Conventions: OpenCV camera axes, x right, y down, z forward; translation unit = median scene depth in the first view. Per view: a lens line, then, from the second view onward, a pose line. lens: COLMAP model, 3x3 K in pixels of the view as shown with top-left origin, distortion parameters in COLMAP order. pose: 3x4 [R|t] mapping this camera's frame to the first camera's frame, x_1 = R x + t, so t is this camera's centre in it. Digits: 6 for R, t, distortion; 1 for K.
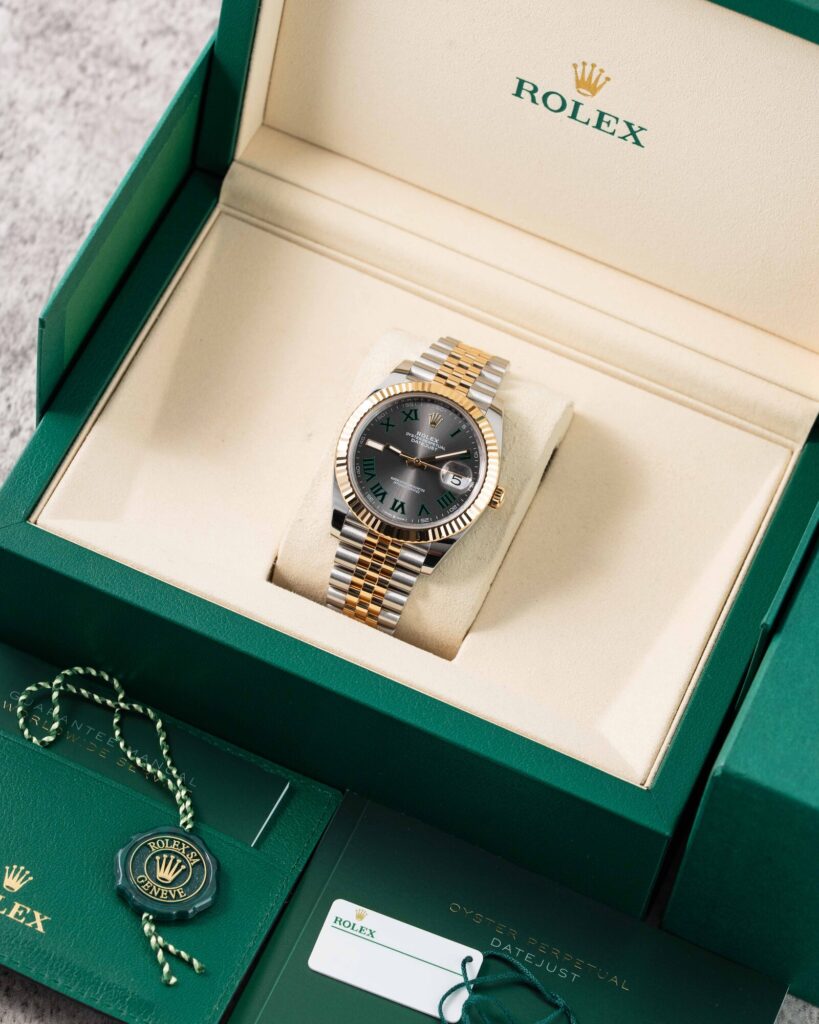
lens RADIAL K [[4280.5, 0, 409.5], [0, 4280.5, 512.0], [0, 0, 1]] dist [-0.061207, 0.263480]
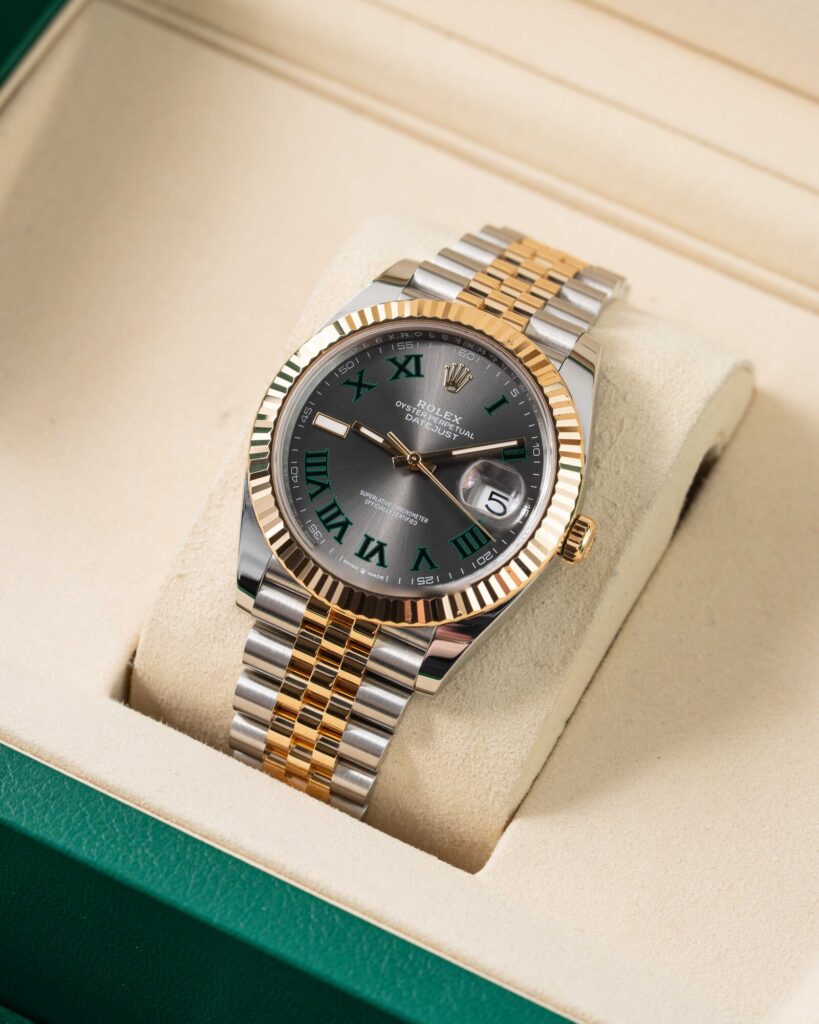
lens RADIAL K [[4280.5, 0, 409.5], [0, 4280.5, 512.0], [0, 0, 1]] dist [-0.061207, 0.263480]
pose [[0.994737, 0.028302, -0.098479, 0.049173], [-0.034403, 0.997556, -0.060812, 0.023656], [0.096517, 0.063880, 0.993279, 0.514811]]
